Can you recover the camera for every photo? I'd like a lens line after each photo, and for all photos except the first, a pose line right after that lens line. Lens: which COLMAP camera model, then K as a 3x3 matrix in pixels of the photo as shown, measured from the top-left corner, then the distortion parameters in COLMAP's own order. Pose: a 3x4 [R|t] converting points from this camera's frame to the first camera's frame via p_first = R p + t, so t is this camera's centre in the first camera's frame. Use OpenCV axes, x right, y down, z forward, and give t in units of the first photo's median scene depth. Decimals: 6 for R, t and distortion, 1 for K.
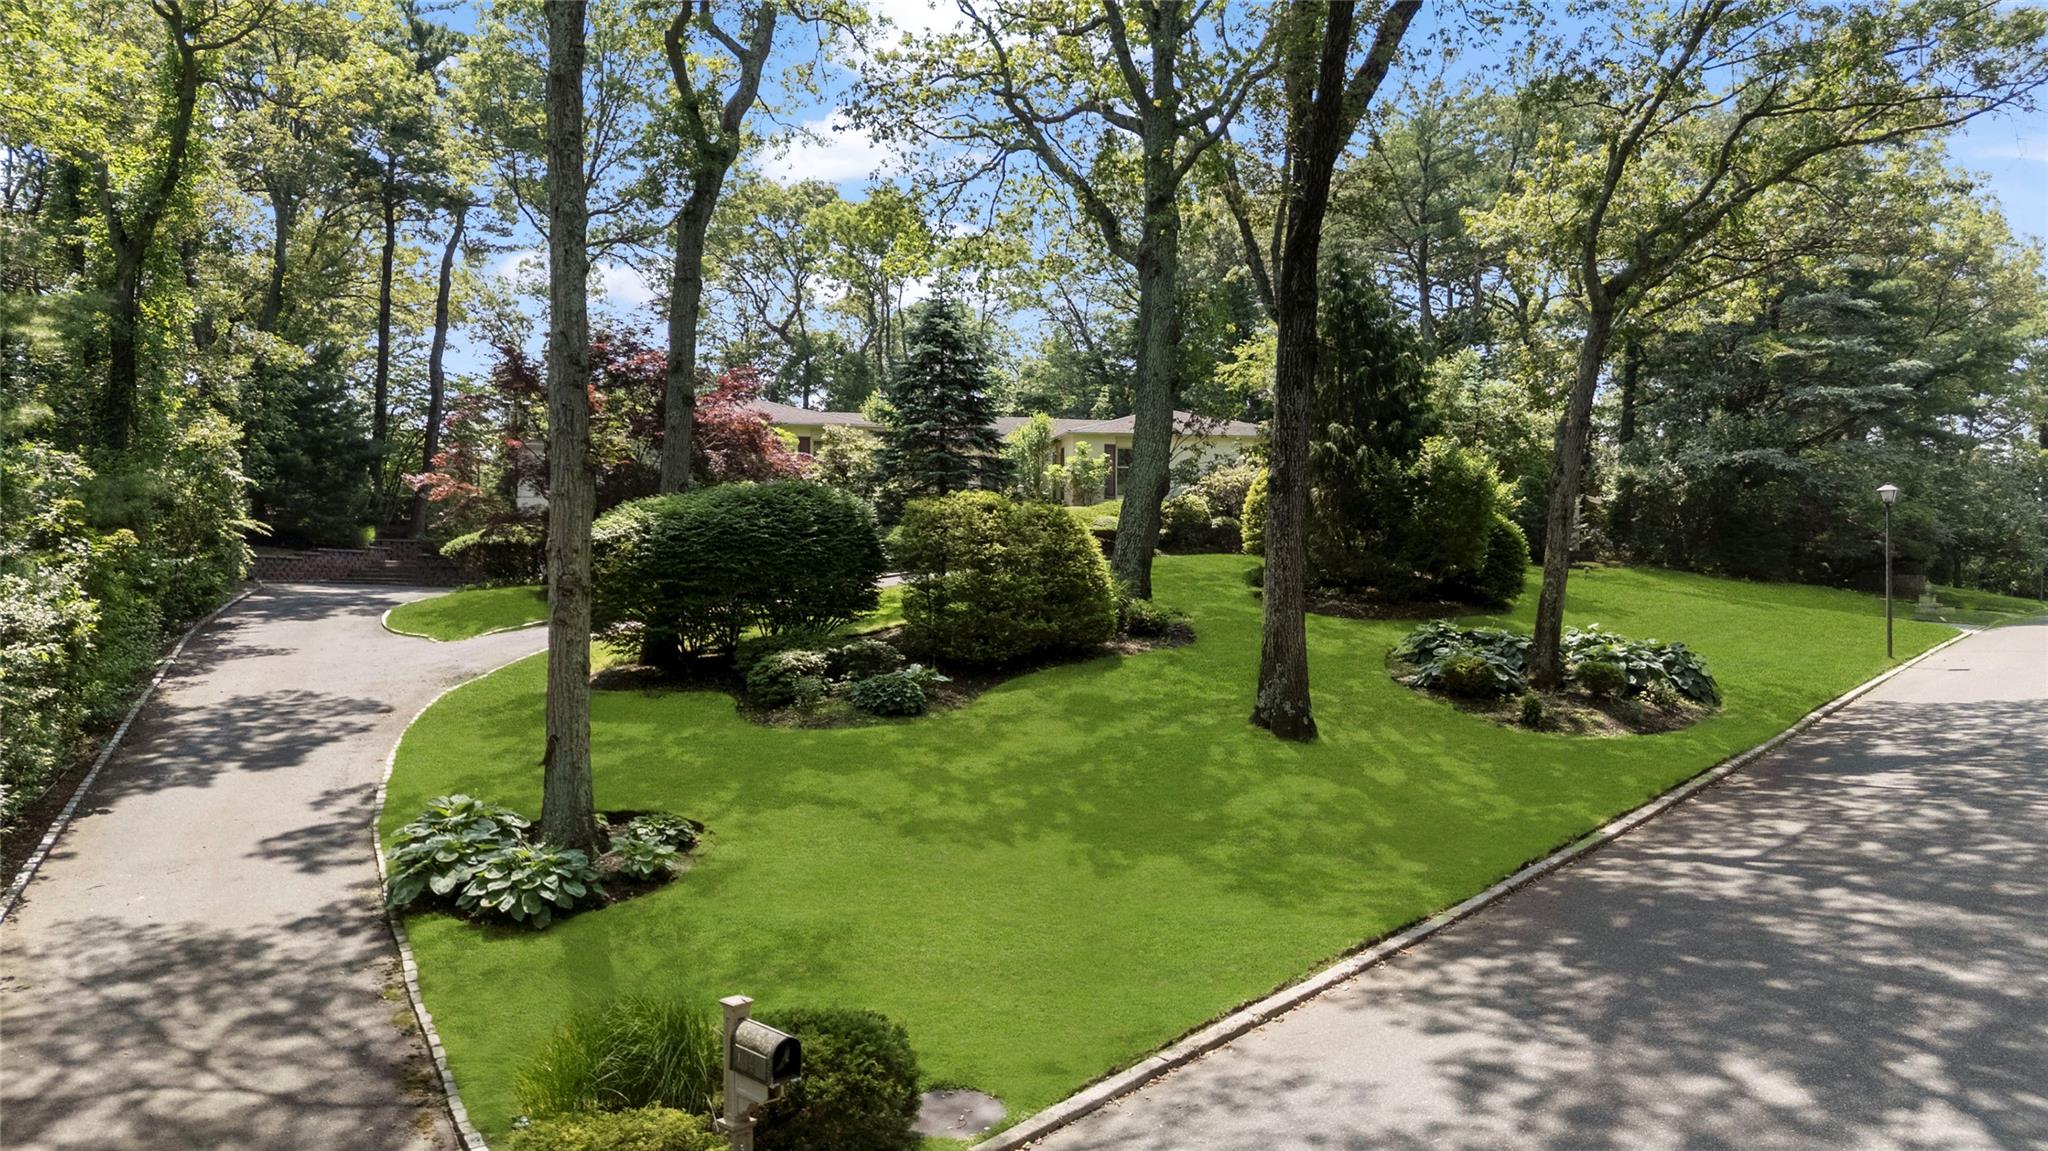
lens RADIAL K [[1543.0, 0, 1031.4], [0, 1543.0, 591.5], [0, 0, 1]] dist [0.051746, -0.038671]
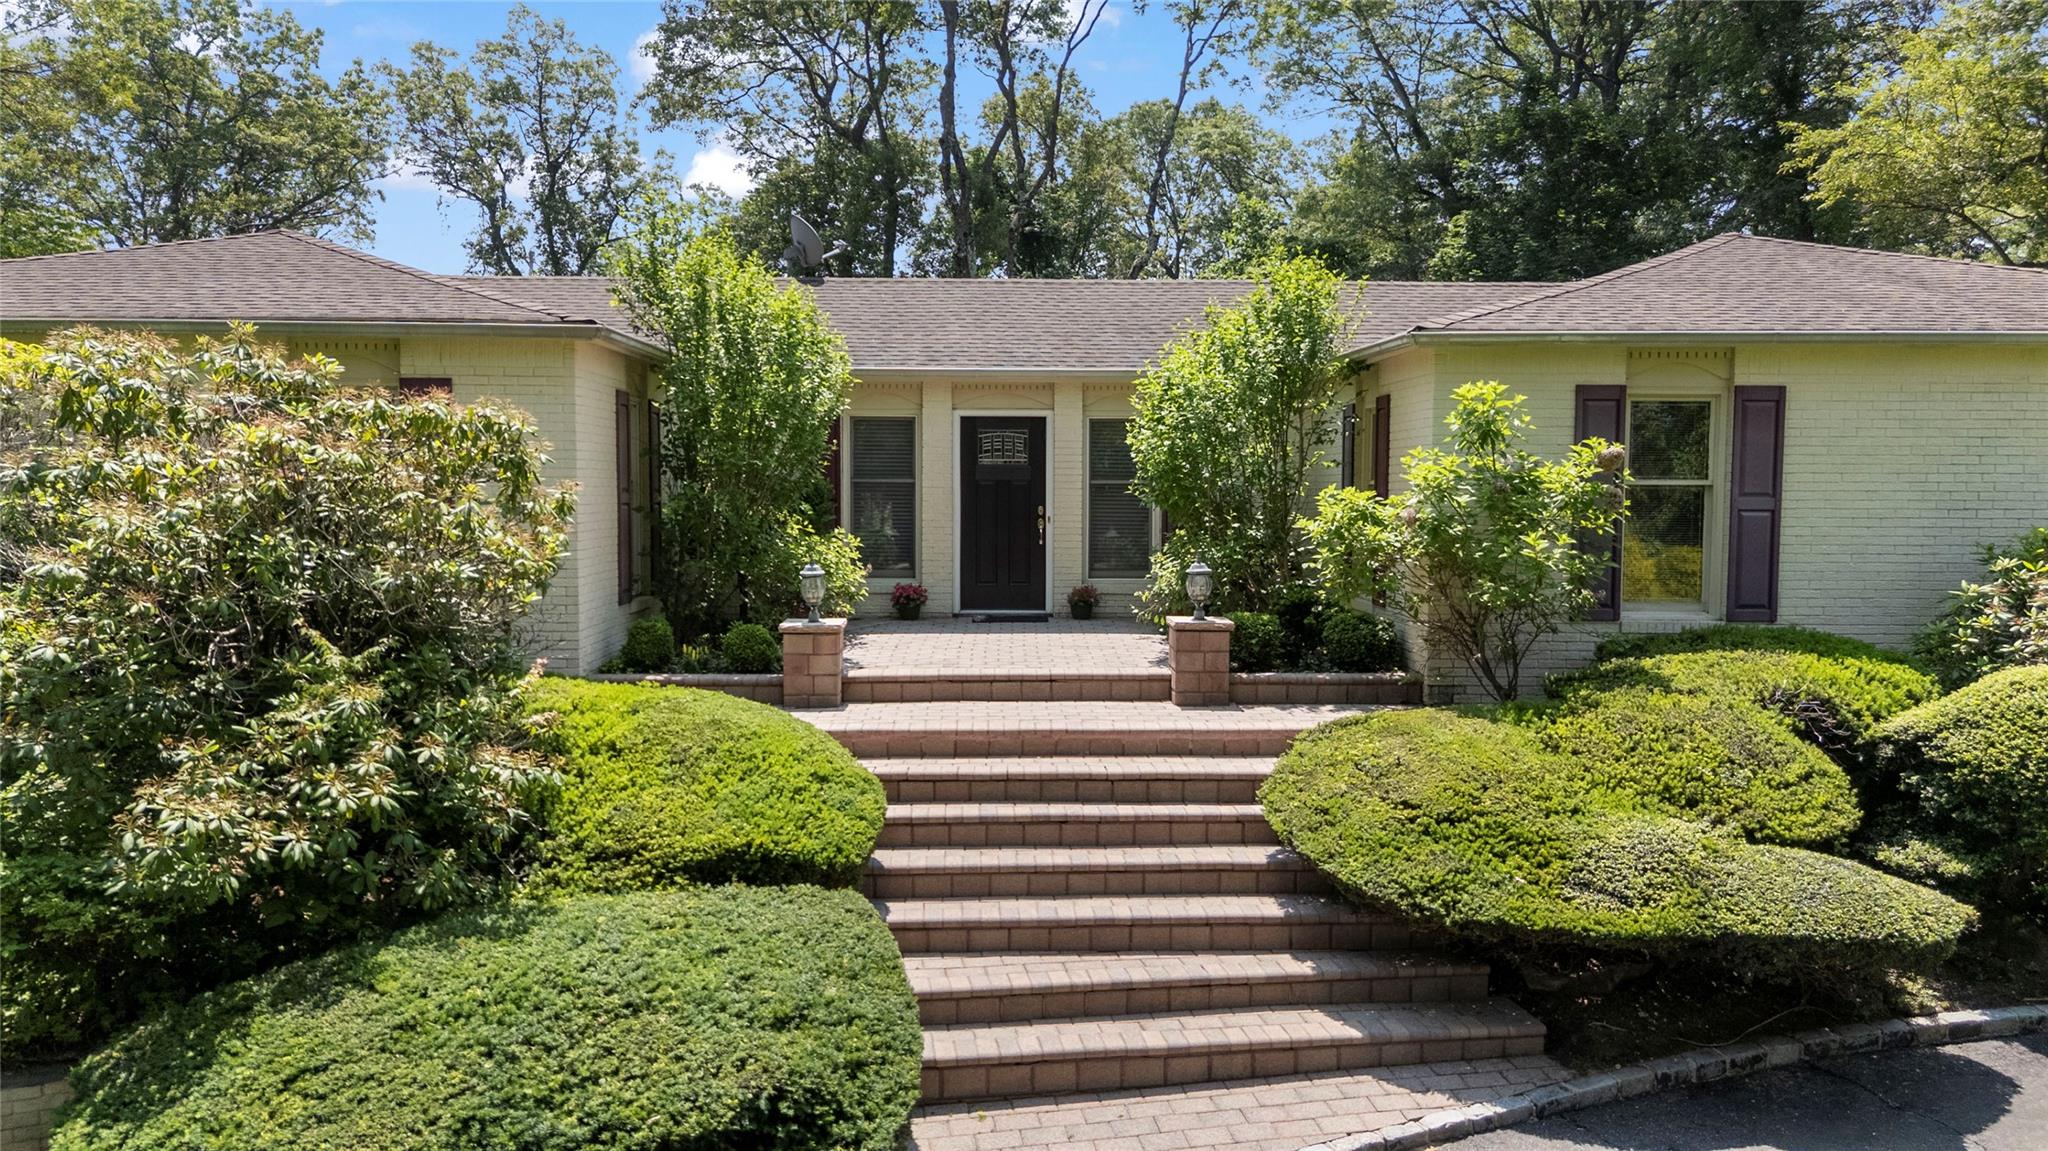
lens RADIAL K [[1543.0, 0, 1026.4], [0, 1543.0, 568.5], [0, 0, 1]] dist [0.051746, -0.038671]
pose [[0.981867, 0.015867, -0.188906, 0.006819], [-0.003253, 0.997755, 0.066893, -0.049677], [0.189543, -0.065066, 0.979714, 0.451339]]
